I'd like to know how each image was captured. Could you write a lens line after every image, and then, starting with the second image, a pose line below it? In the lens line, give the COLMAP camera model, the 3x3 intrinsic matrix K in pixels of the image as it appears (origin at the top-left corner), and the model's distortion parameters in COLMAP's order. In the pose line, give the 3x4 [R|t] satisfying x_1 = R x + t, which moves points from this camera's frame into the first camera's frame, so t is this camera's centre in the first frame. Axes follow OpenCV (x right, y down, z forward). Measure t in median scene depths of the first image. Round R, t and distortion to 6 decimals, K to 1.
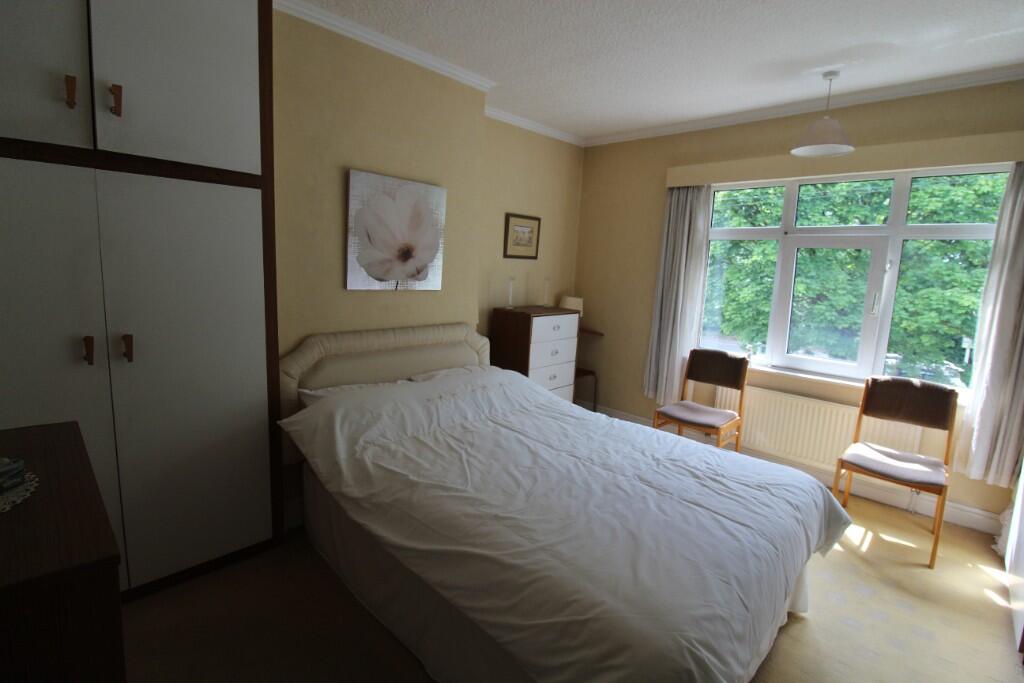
lens RADIAL K [[473.5, 0, 518.8], [0, 473.5, 331.9], [0, 0, 1]] dist [0.001617, -0.013721]
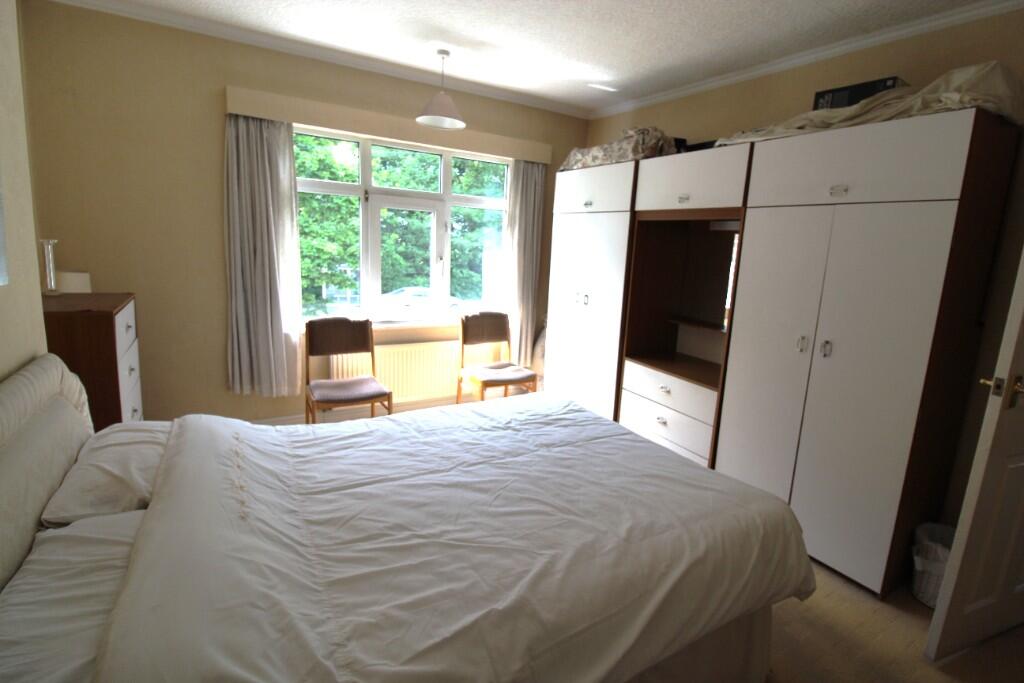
lens RADIAL K [[473.5, 0, 518.8], [0, 473.5, 331.9], [0, 0, 1]] dist [0.001617, -0.013721]
pose [[0.257323, -0.203395, 0.944677, -0.600097], [0.099903, 0.977959, 0.183348, -0.109019], [-0.961147, 0.047196, 0.271971, 0.685875]]
